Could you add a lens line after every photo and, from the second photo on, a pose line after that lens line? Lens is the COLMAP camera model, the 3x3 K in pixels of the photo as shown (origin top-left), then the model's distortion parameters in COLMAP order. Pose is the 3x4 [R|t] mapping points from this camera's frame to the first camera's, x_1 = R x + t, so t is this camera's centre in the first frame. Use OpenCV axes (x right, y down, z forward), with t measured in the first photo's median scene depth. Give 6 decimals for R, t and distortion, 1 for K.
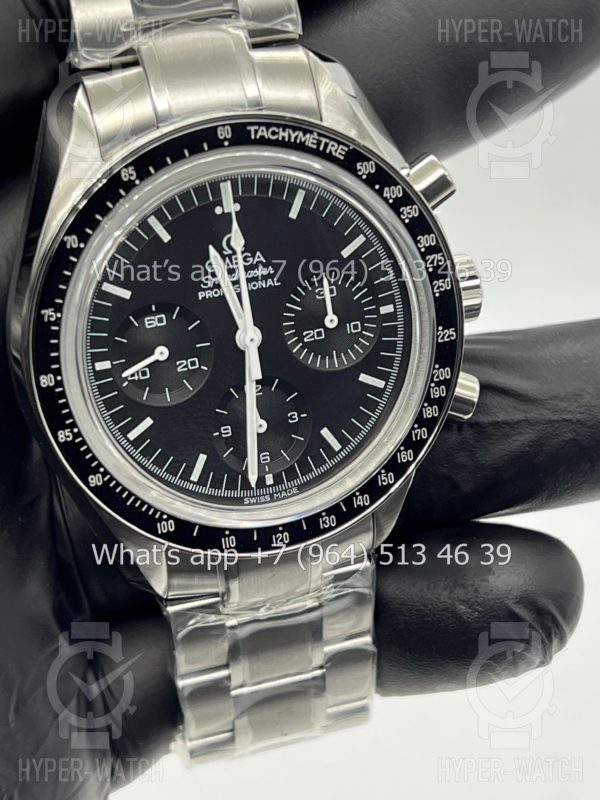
lens RADIAL K [[1919.9, 0, 301.1], [0, 1919.9, 398.7], [0, 0, 1]] dist [0.257336, 0.000000]
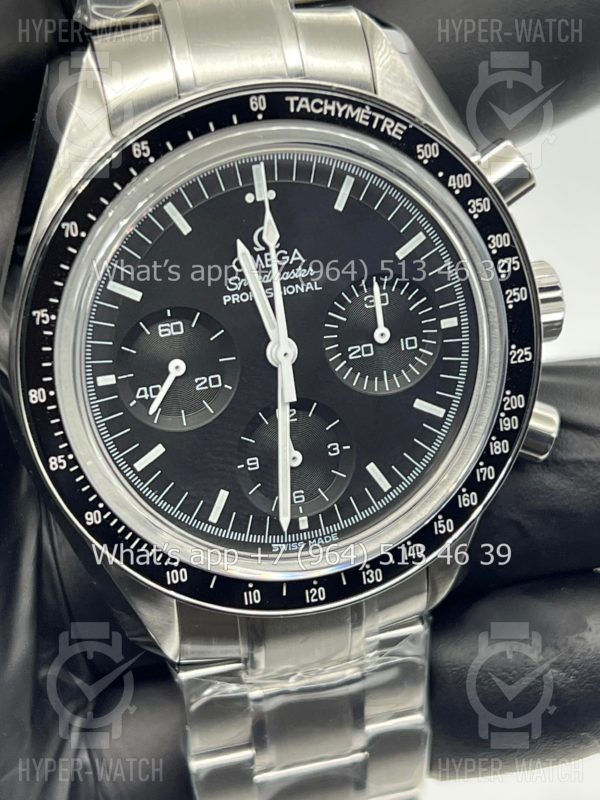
lens RADIAL K [[1919.9, 0, 297.3], [0, 1919.9, 399.2], [0, 0, 1]] dist [0.257336, 0.000000]
pose [[0.998895, 0.024473, -0.040114, 0.013285], [-0.025663, 0.999237, -0.029435, 0.013158], [0.039363, 0.030432, 0.998761, 0.167153]]
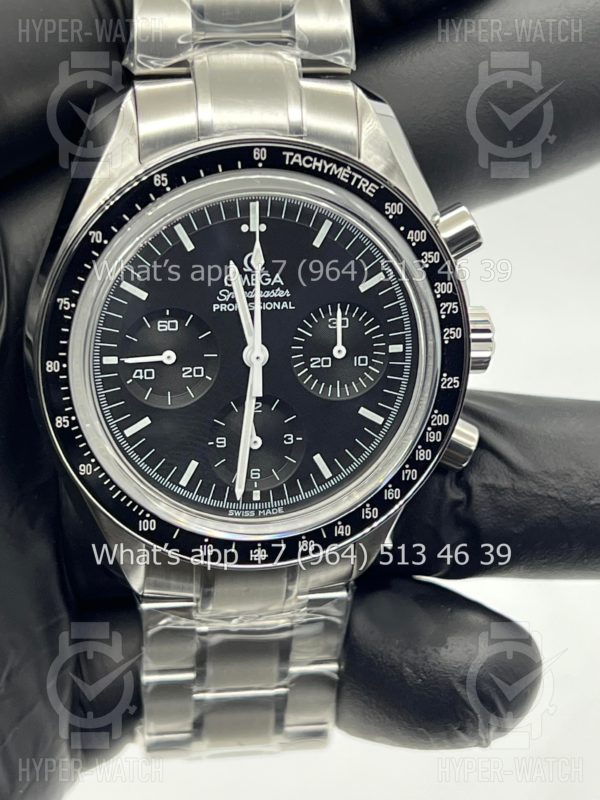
lens RADIAL K [[1919.9, 0, 299.2], [0, 1919.9, 401.9], [0, 0, 1]] dist [0.257336, 0.000000]
pose [[0.986474, 0.153939, -0.056326, 0.056986], [-0.154462, 0.987986, -0.005024, -0.005675], [0.054876, 0.013656, 0.998400, -0.019699]]
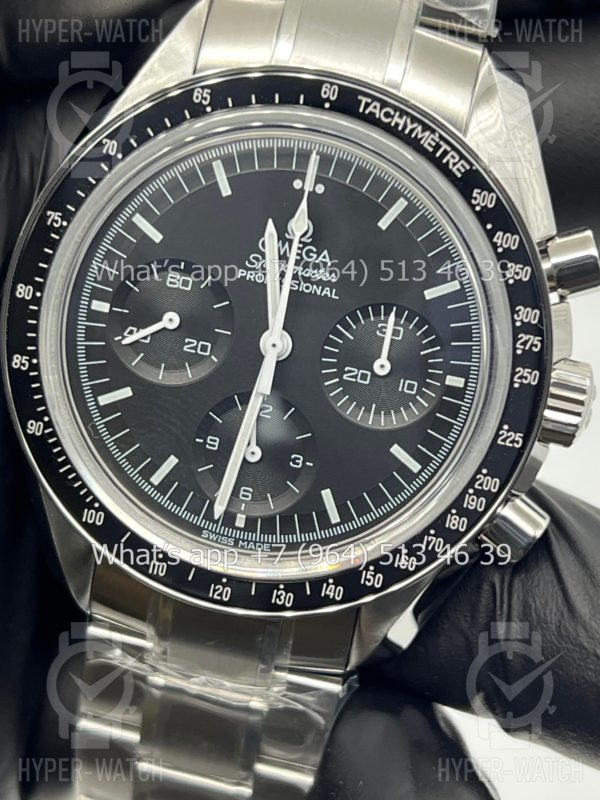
lens RADIAL K [[1919.9, 0, 299.9], [0, 1919.9, 399.0], [0, 0, 1]] dist [0.257336, 0.000000]
pose [[0.875858, 0.363357, -0.317559, 0.248887], [-0.401560, 0.913729, -0.062036, 0.036025], [0.267622, 0.181854, 0.946207, 0.235683]]
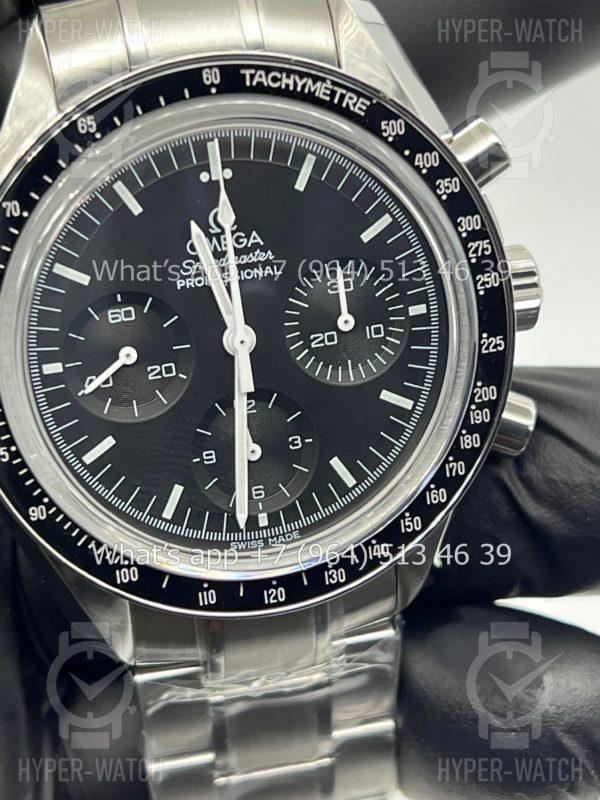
lens RADIAL K [[1919.9, 0, 296.0], [0, 1919.9, 397.1], [0, 0, 1]] dist [0.257336, 0.000000]
pose [[0.997347, 0.029015, -0.066769, 0.049588], [-0.030978, 0.999112, -0.028559, 0.013866], [0.065881, 0.030552, 0.997360, 0.211539]]
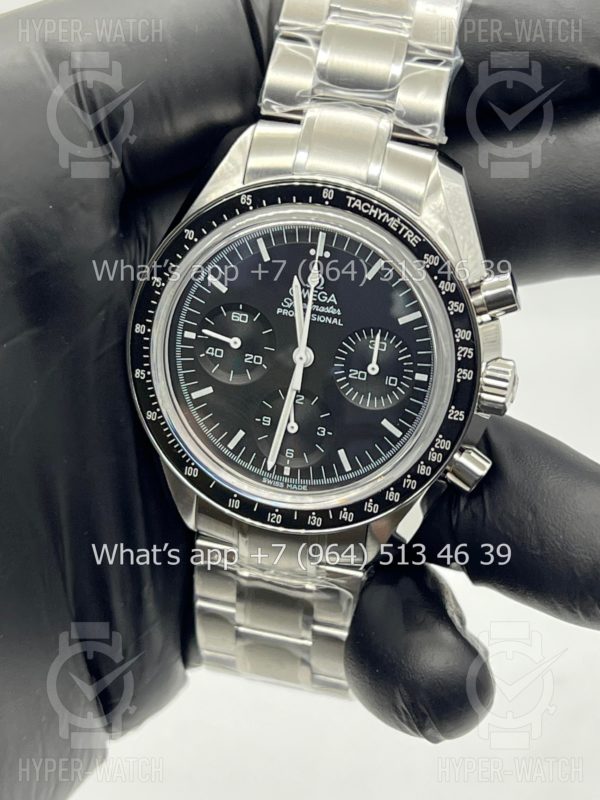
lens RADIAL K [[1919.9, 0, 297.3], [0, 1919.9, 401.3], [0, 0, 1]] dist [0.257336, 0.000000]
pose [[0.849114, 0.360887, -0.385701, 0.459396], [-0.366646, 0.928330, 0.061441, -0.079742], [0.380231, 0.089245, 0.920576, -0.143527]]
